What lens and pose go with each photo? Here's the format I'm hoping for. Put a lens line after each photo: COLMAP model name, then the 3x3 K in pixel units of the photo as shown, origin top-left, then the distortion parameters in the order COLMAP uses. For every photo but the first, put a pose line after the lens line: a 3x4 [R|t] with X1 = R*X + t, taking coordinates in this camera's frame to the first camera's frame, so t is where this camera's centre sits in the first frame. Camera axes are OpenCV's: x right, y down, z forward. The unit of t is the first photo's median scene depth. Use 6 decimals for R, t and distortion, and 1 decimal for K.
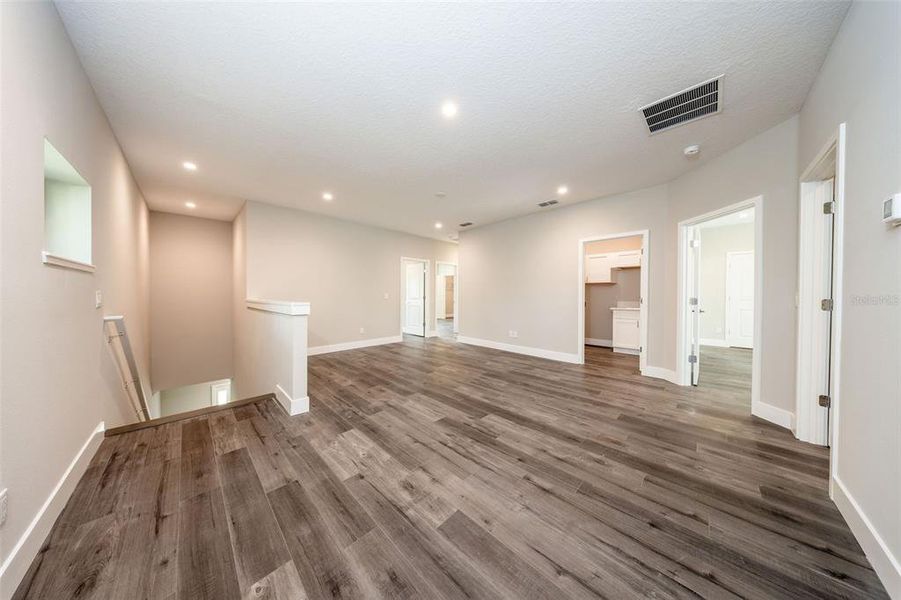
lens RADIAL K [[260.0, 0, 452.6], [0, 260.0, 297.5], [0, 0, 1]] dist [0.011221, -0.000018]
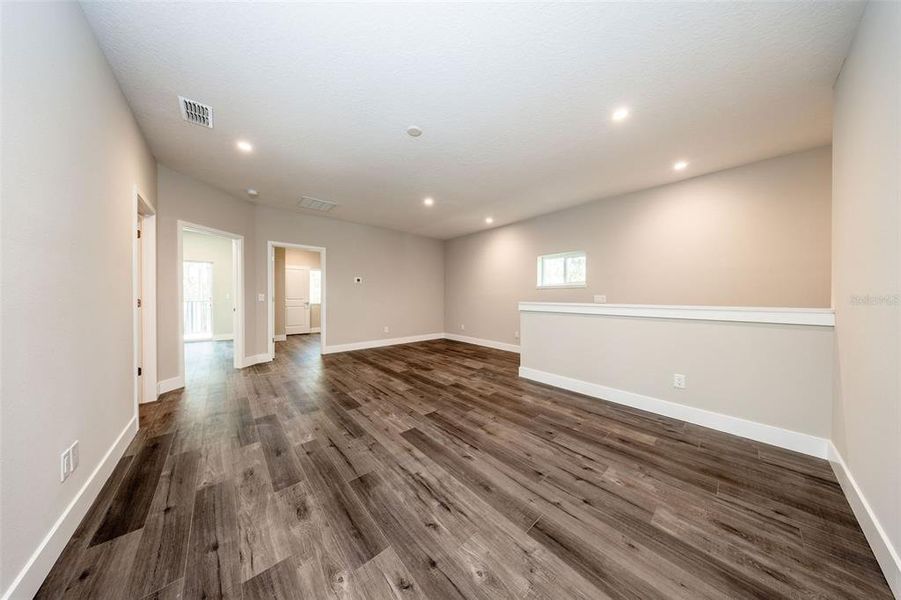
lens RADIAL K [[260.0, 0, 452.6], [0, 260.0, 297.5], [0, 0, 1]] dist [0.011221, -0.000018]
pose [[-0.997730, -0.006301, 0.067039, -0.217026], [-0.005412, 0.999895, 0.013439, -0.020016], [-0.067117, 0.013045, -0.997660, 1.966415]]
